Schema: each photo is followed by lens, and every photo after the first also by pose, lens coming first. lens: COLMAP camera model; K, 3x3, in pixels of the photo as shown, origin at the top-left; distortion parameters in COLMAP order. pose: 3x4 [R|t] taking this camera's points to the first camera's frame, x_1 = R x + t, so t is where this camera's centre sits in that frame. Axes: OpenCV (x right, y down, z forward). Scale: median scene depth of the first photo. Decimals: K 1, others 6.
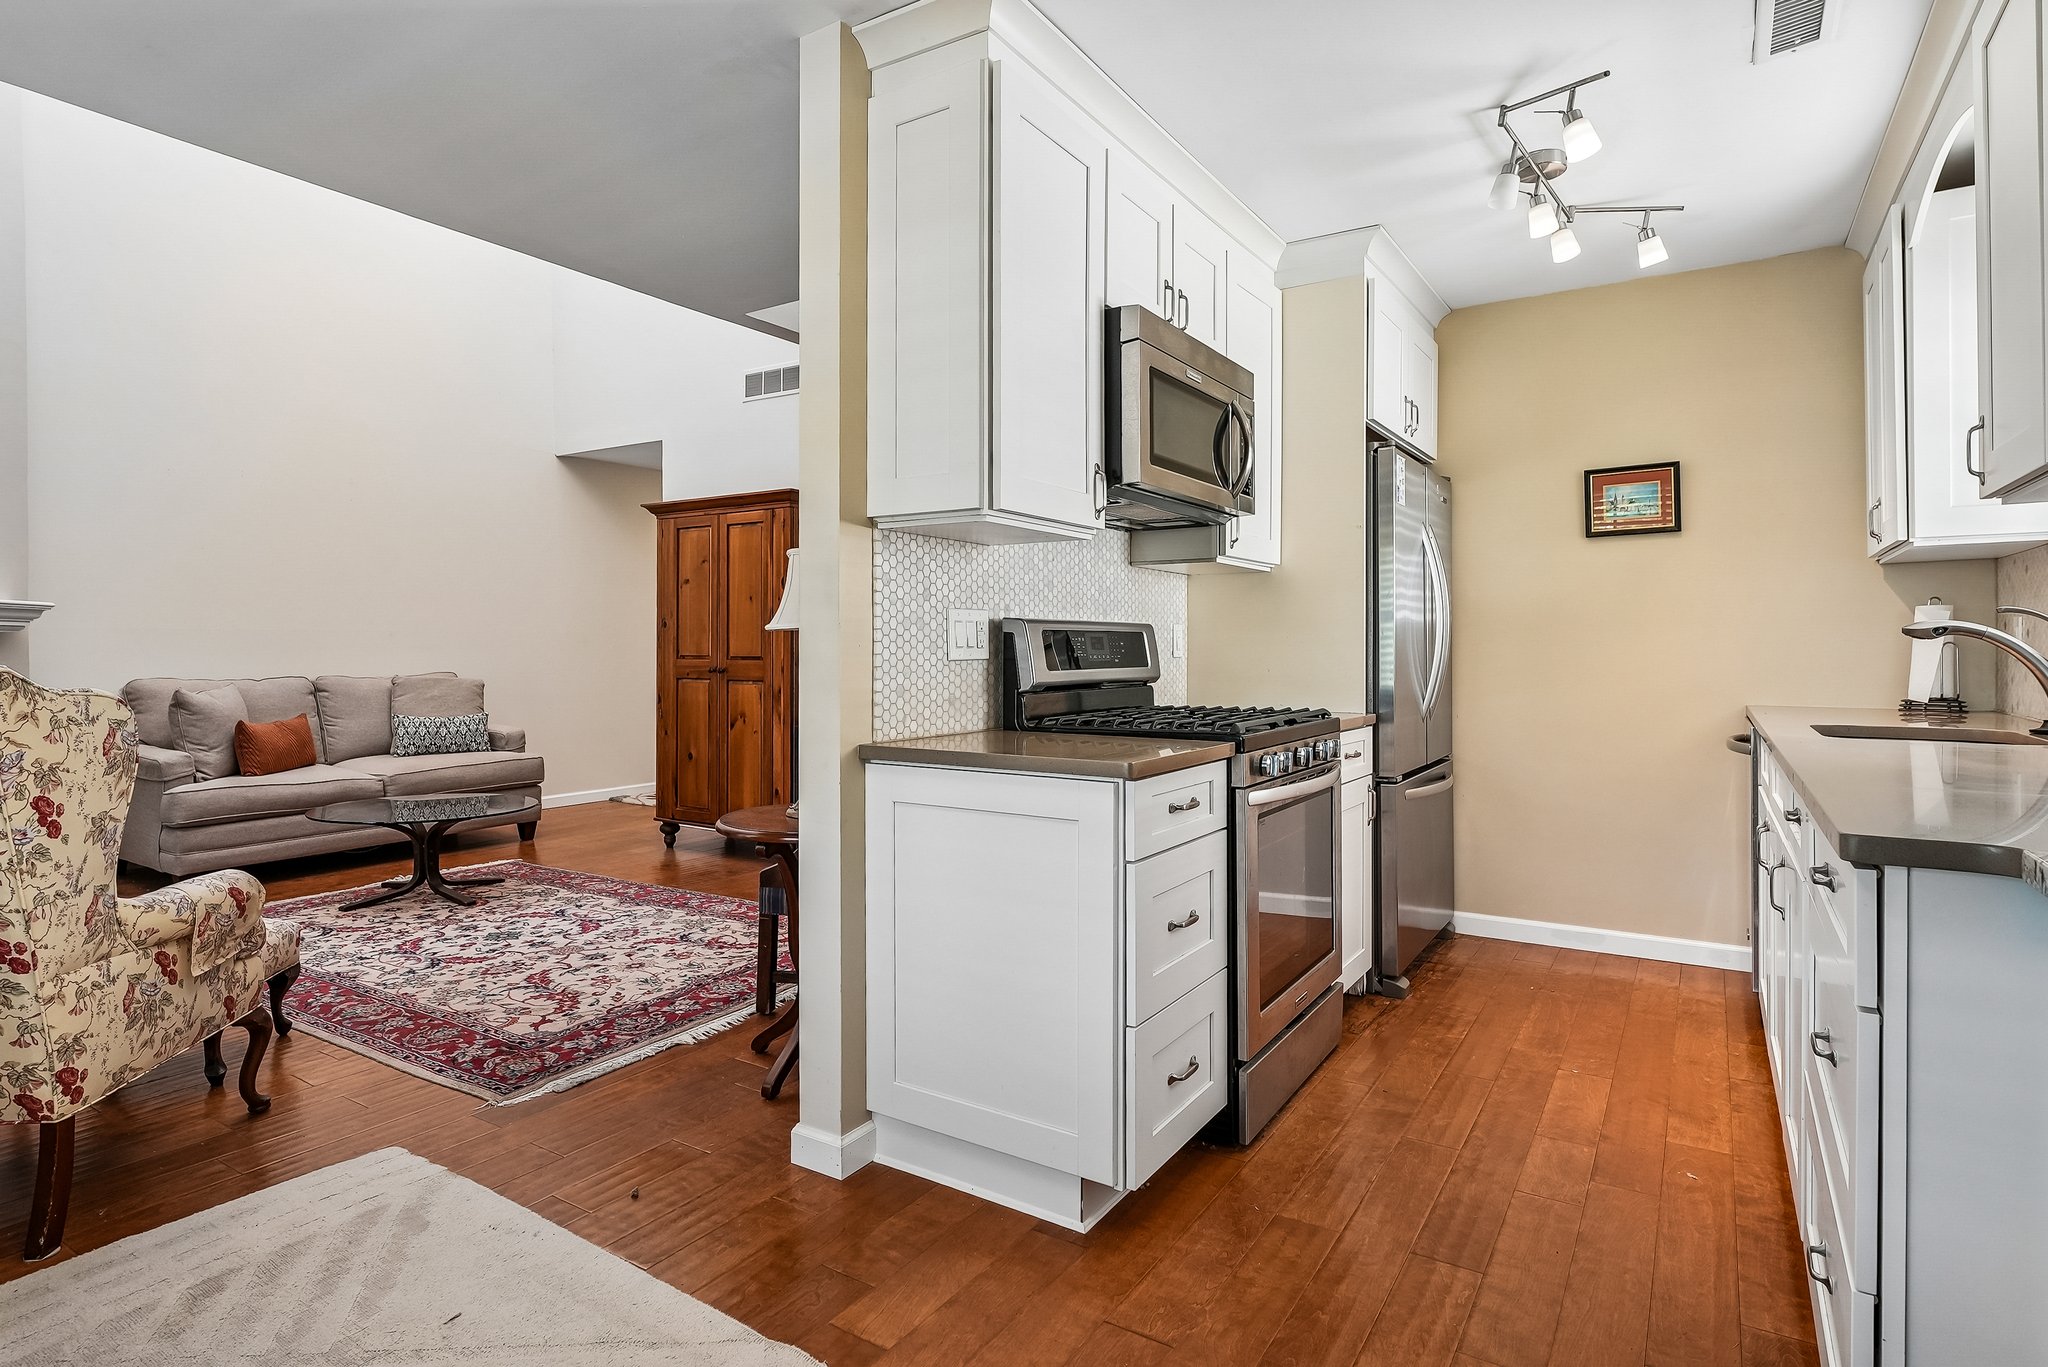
lens RADIAL K [[1058.7, 0, 1004.9], [0, 1058.7, 653.6], [0, 0, 1]] dist [-0.004055, 0.003397]
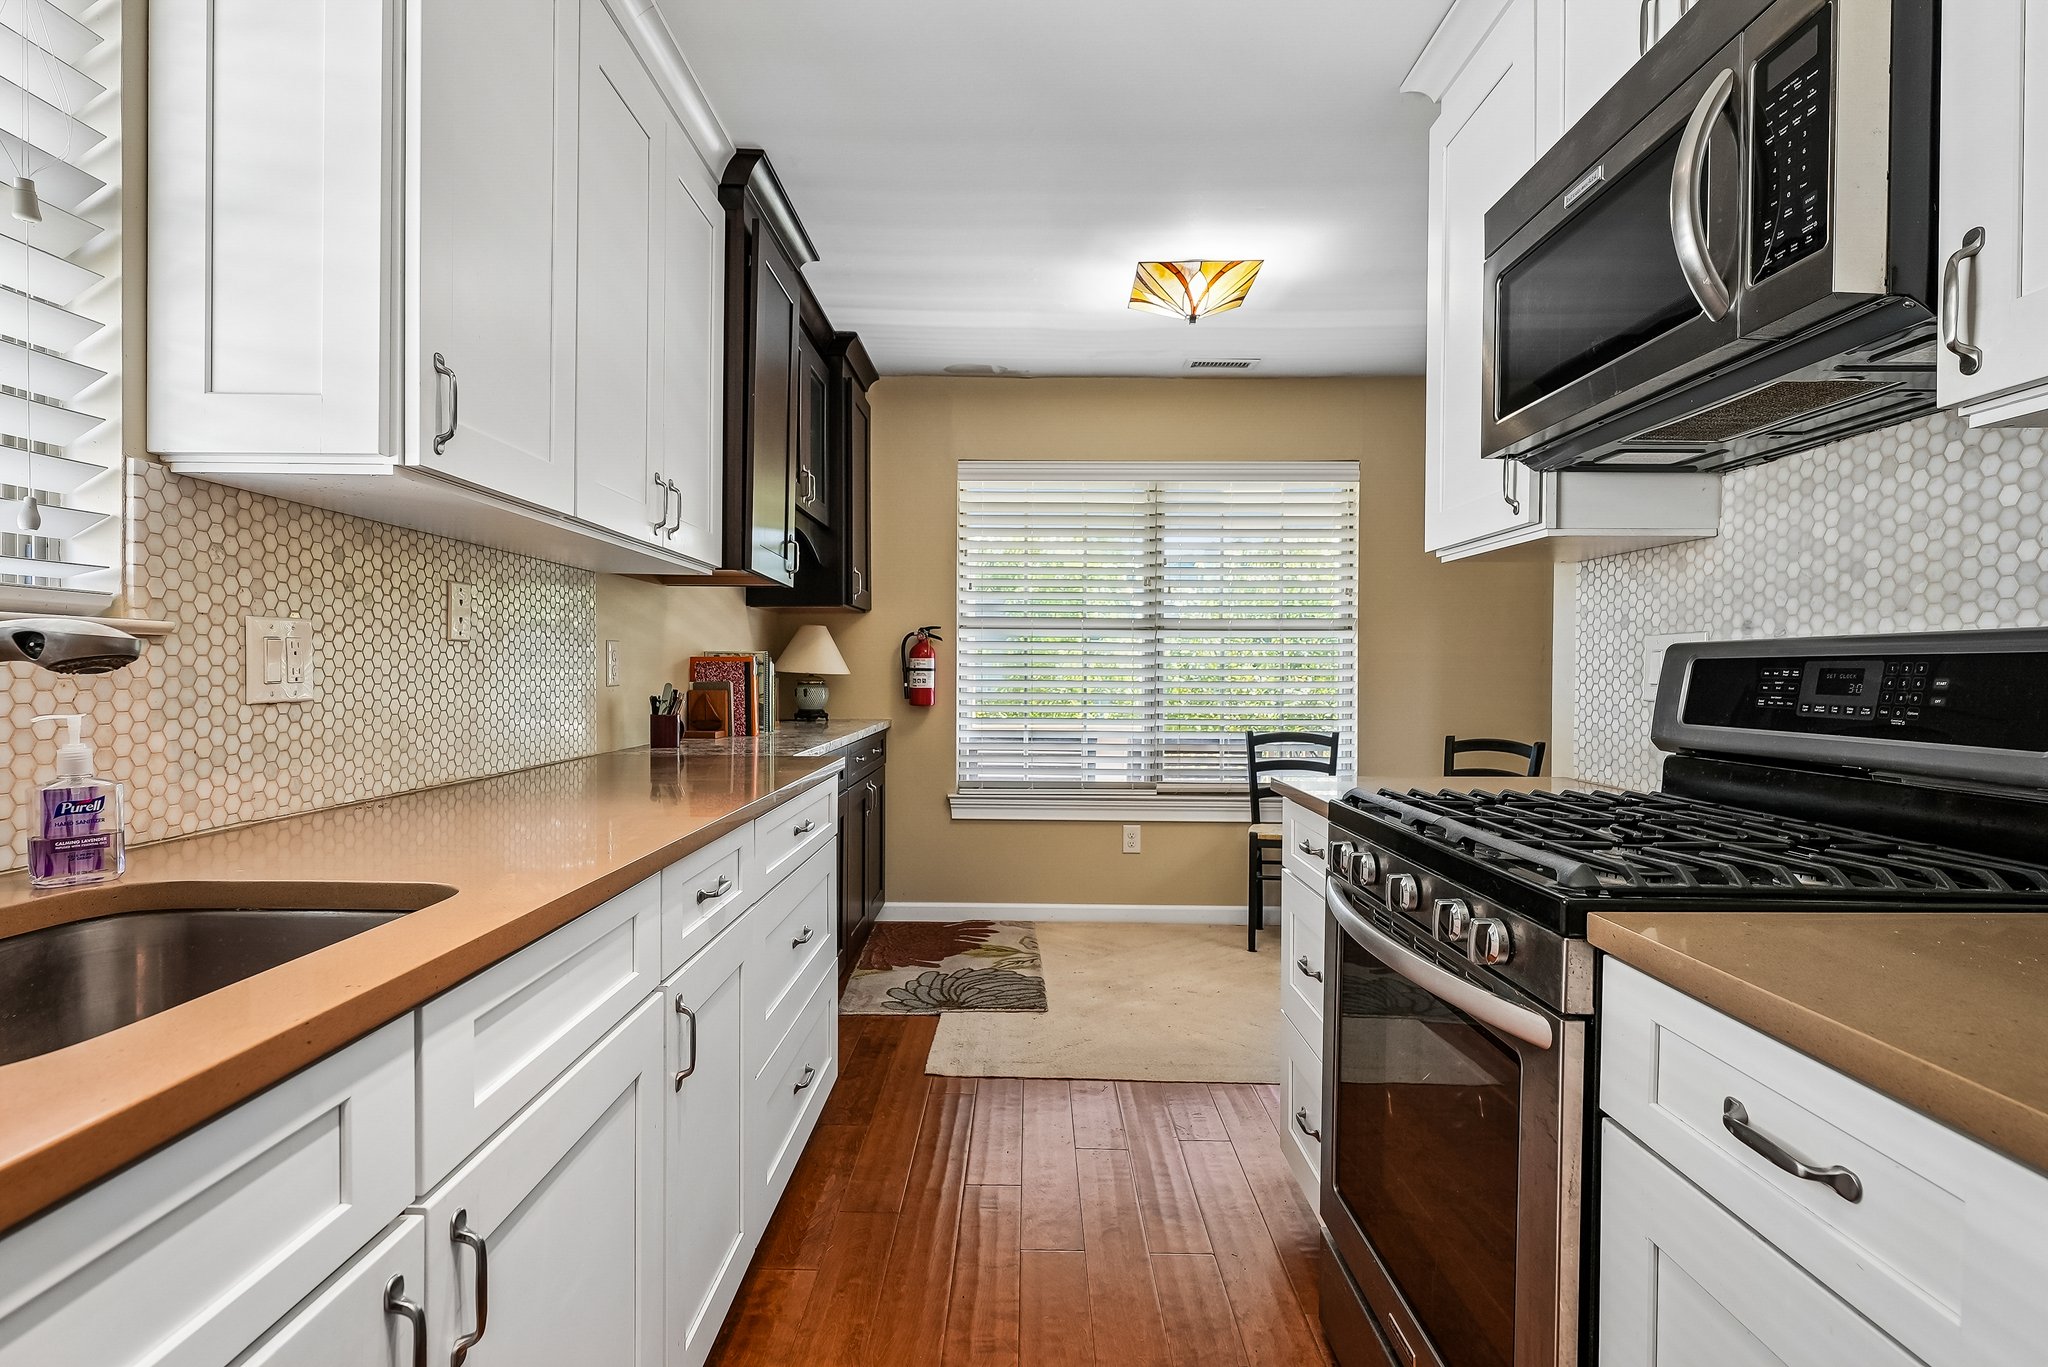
lens RADIAL K [[1035.7, 0, 998.5], [0, 1035.7, 687.4], [0, 0, 1]] dist [-0.002605, 0.001834]
pose [[-0.852130, 0.006474, -0.523290, 0.607096], [-0.005707, 0.999749, 0.021661, -0.014030], [0.523299, 0.021444, -0.851879, 1.109739]]
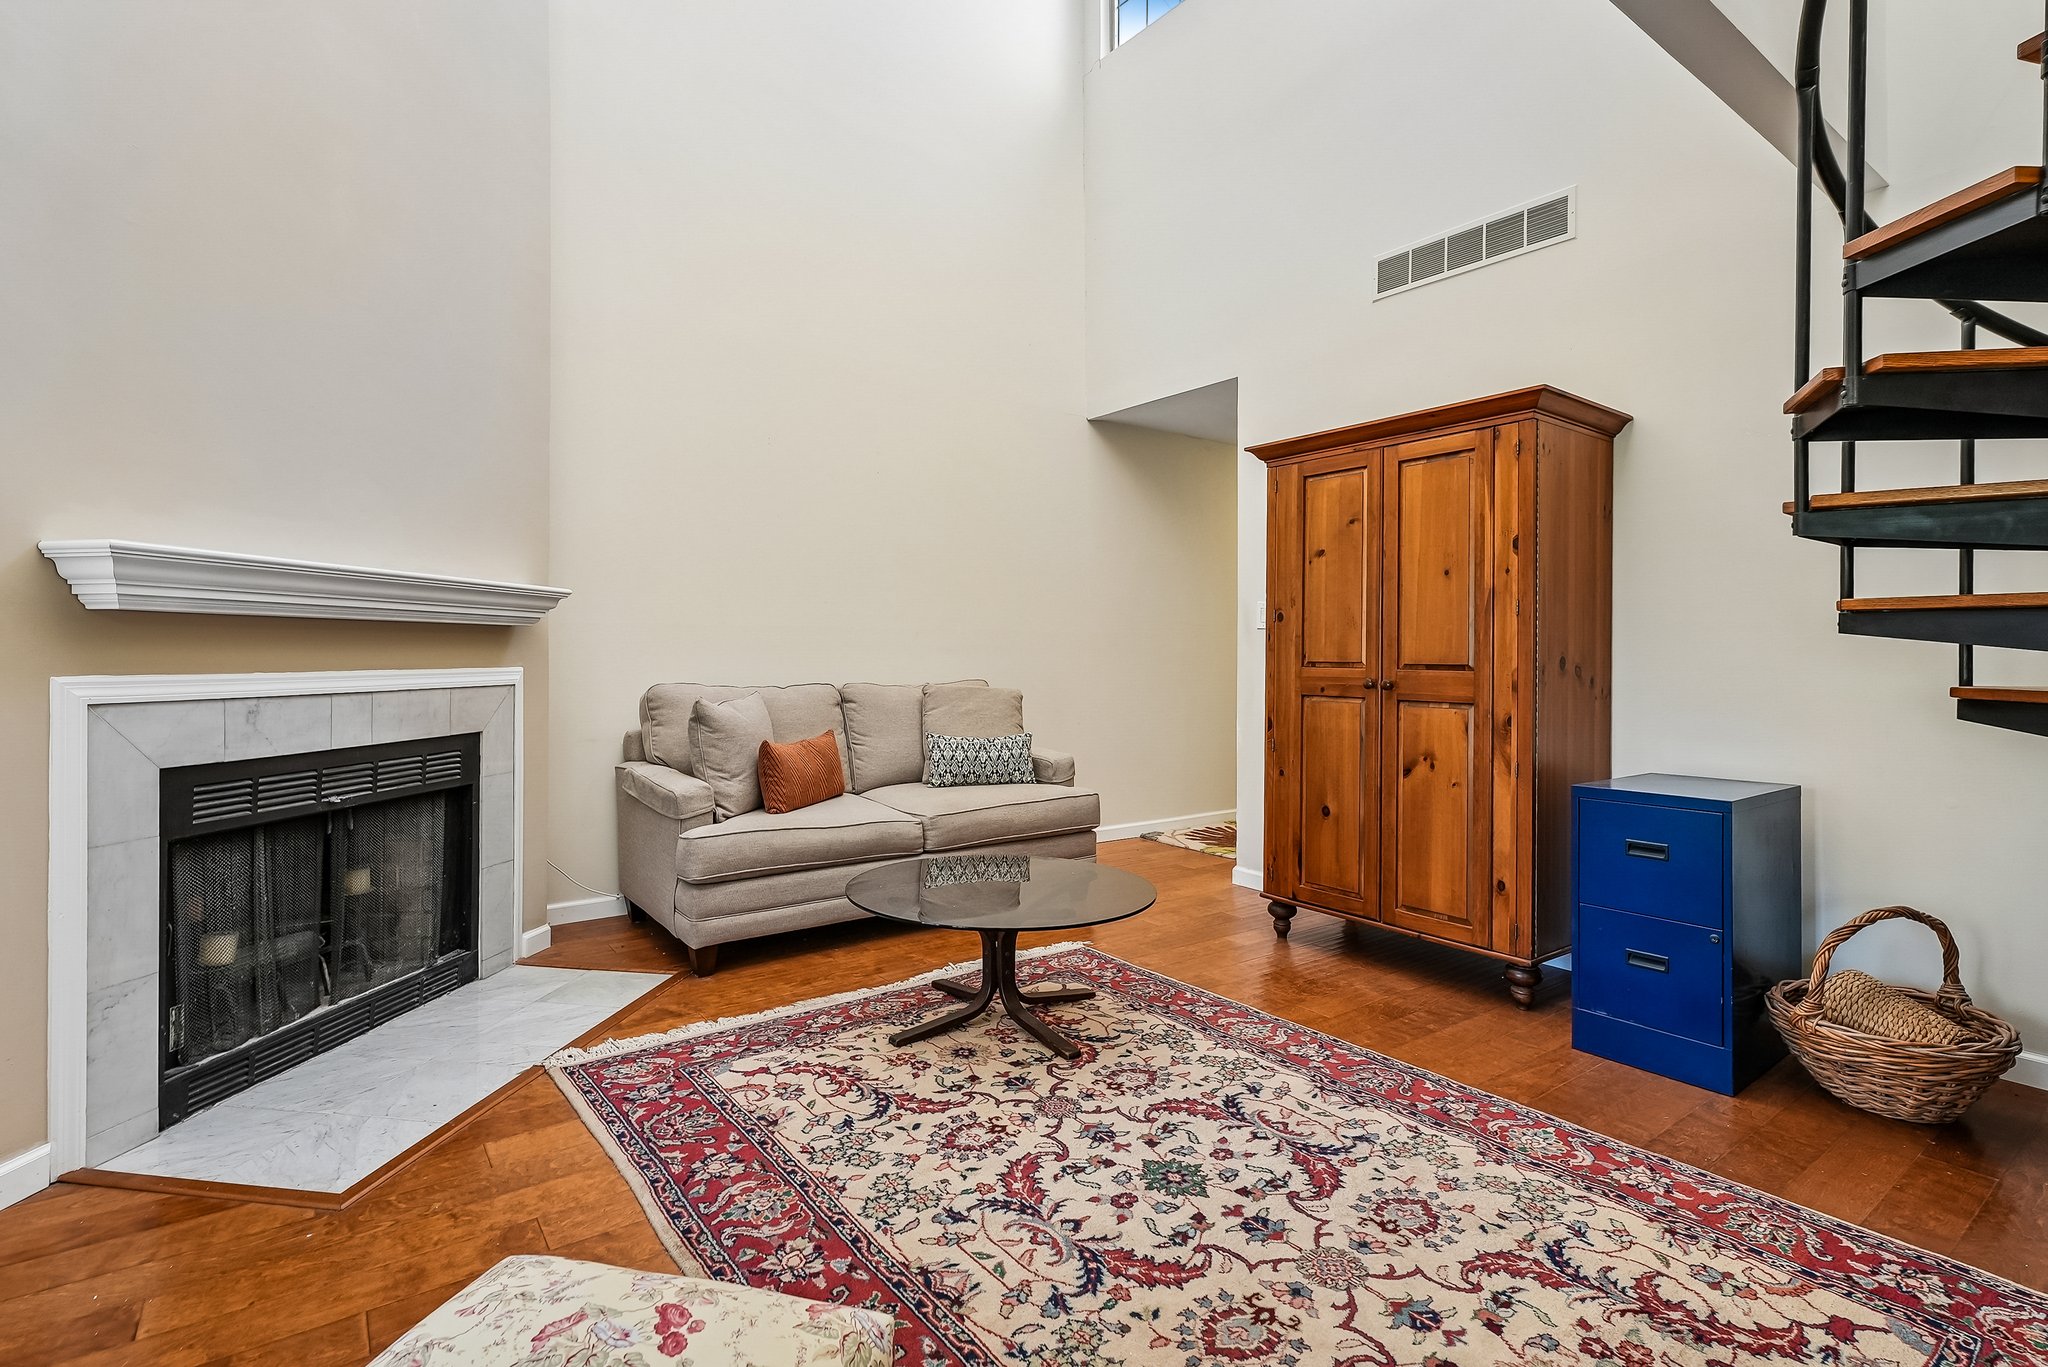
lens RADIAL K [[986.5, 0, 1006.5], [0, 986.5, 639.3], [0, 0, 1]] dist [-0.000412, -0.000499]
pose [[0.928567, 0.000982, -0.371164, -0.469594], [-0.009995, 0.999700, -0.022361, 0.006681], [0.371030, 0.024474, 0.928298, 0.634491]]
